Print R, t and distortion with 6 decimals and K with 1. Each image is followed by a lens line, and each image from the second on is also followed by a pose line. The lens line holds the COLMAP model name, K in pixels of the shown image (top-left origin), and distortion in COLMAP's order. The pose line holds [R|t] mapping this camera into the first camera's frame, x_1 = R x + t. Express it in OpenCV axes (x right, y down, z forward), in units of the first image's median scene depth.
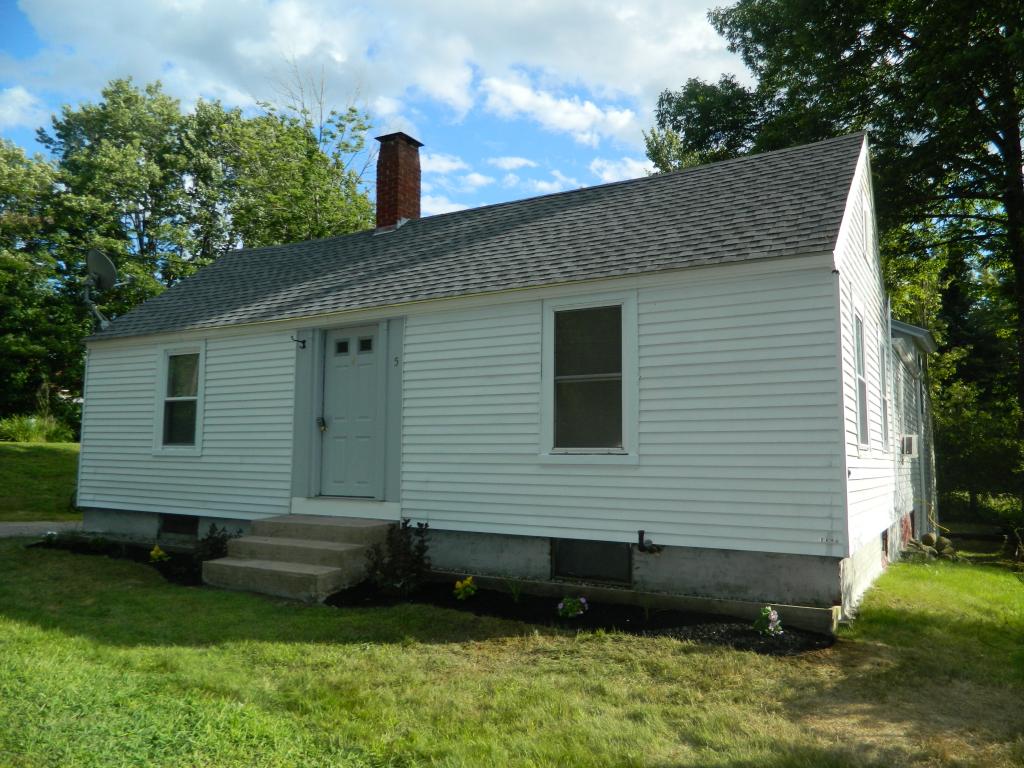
lens RADIAL K [[757.2, 0, 521.5], [0, 757.2, 383.4], [0, 0, 1]] dist [0.000797, -0.003130]
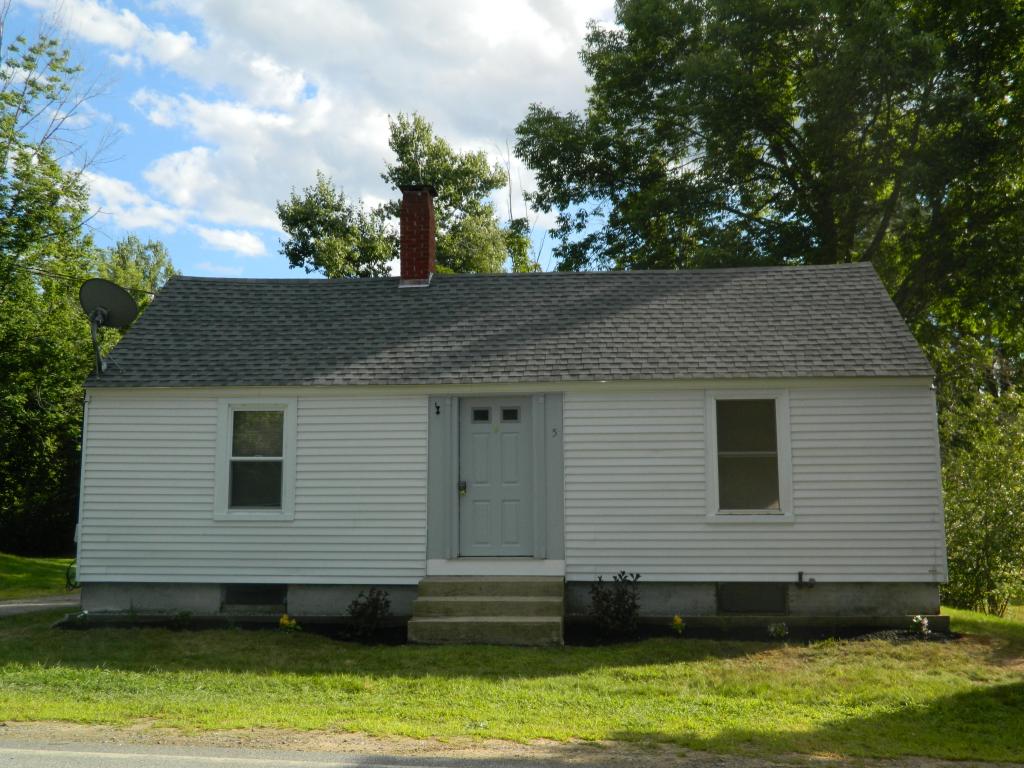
lens RADIAL K [[1043.2, 0, 512.0], [0, 1043.2, 384.0], [0, 0, 1]] dist [-0.000798, 0.002900]
pose [[0.905134, 0.041449, 0.423101, -0.820753], [-0.030605, 0.999006, -0.032395, -0.045651], [-0.424023, 0.016373, 0.905503, -0.338736]]
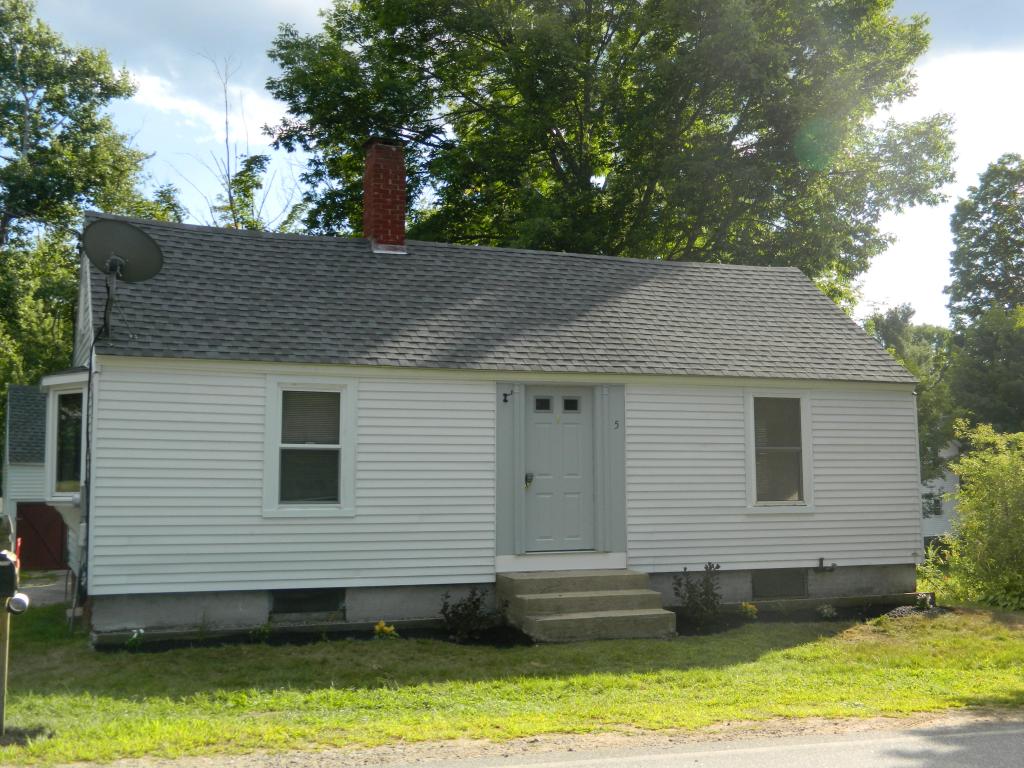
lens RADIAL K [[1227.1, 0, 512.0], [0, 1227.1, 384.0], [0, 0, 1]] dist [-0.000646, 0.026206]
pose [[0.607677, 0.055615, 0.792235, -1.573657], [-0.065919, 0.997635, -0.019472, -0.040488], [-0.791444, -0.040390, 0.609906, 0.035172]]
